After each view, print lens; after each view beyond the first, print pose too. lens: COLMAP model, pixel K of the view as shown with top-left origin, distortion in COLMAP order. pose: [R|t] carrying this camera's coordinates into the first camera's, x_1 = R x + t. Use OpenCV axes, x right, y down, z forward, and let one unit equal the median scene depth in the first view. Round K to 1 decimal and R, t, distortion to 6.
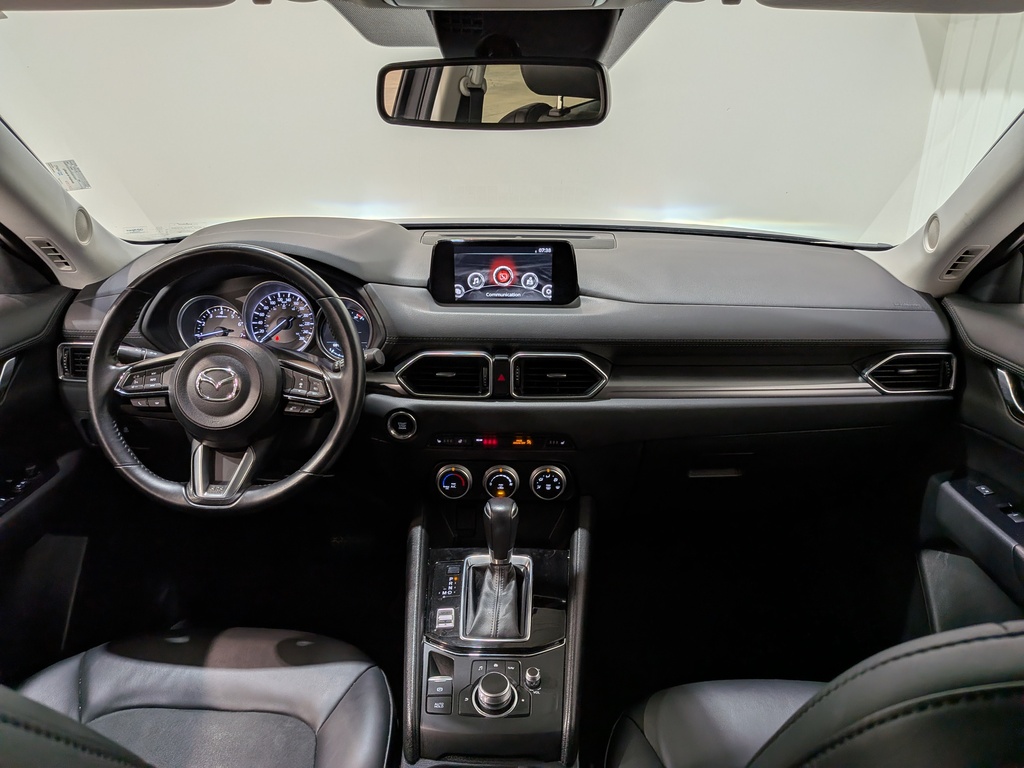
lens RADIAL K [[744.9, 0, 508.9], [0, 744.9, 394.3], [0, 0, 1]] dist [0.053554, -0.092719]
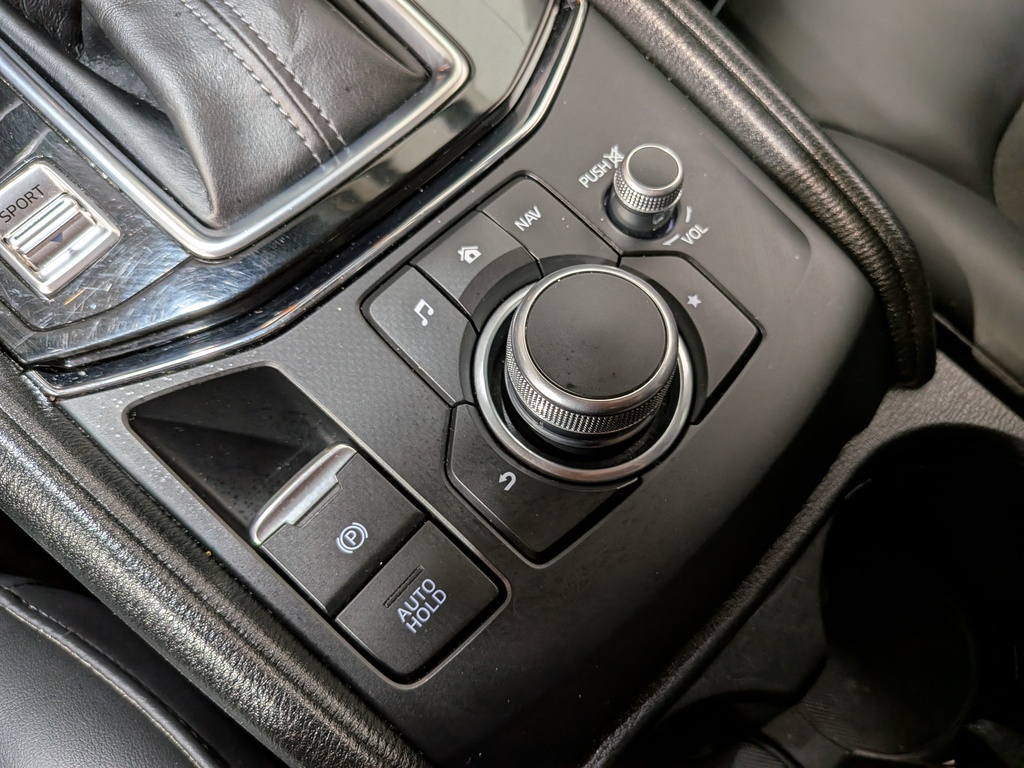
lens RADIAL K [[744.9, 0, 527.5], [0, 744.9, 392.3], [0, 0, 1]] dist [0.053554, -0.092719]
pose [[0.690854, -0.666251, 0.280767, -0.072181], [0.302115, 0.618837, 0.725098, 0.199767], [-0.656846, -0.416113, 0.628811, 0.696844]]
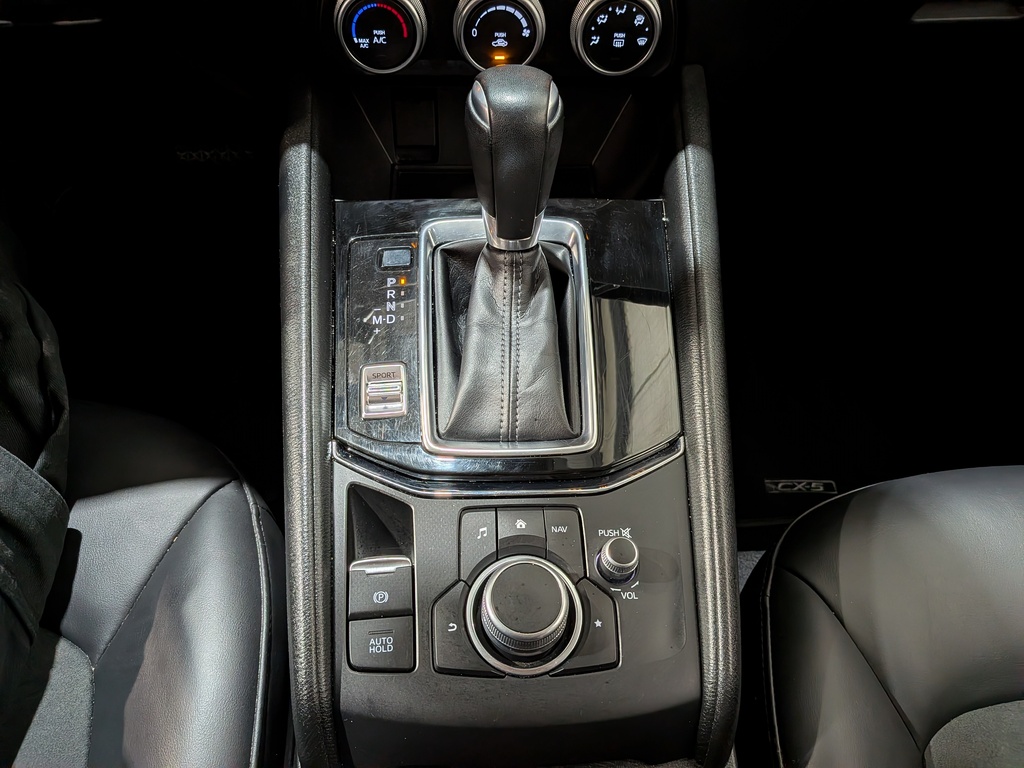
lens RADIAL K [[744.9, 0, 513.2], [0, 744.9, 413.6], [0, 0, 1]] dist [0.053554, -0.092719]
pose [[0.997759, -0.030952, 0.059328, -0.035031], [-0.004442, 0.854004, 0.520248, 0.088933], [-0.066770, -0.519345, 0.851952, 0.573430]]
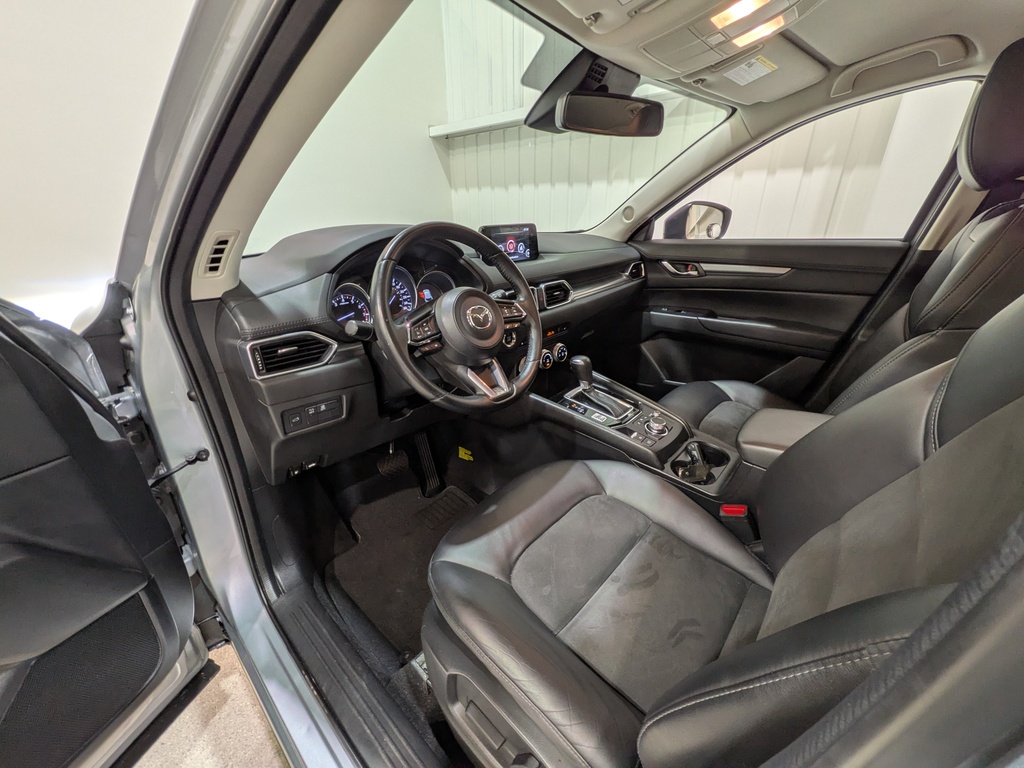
lens RADIAL K [[407.6, 0, 514.3], [0, 407.6, 375.6], [0, 0, 1]] dist [0.002495, 0.000210]
pose [[0.655631, -0.297567, 0.693976, -0.781537], [0.300876, 0.945912, 0.121342, 0.014210], [-0.692547, 0.129245, 0.709700, 0.373072]]
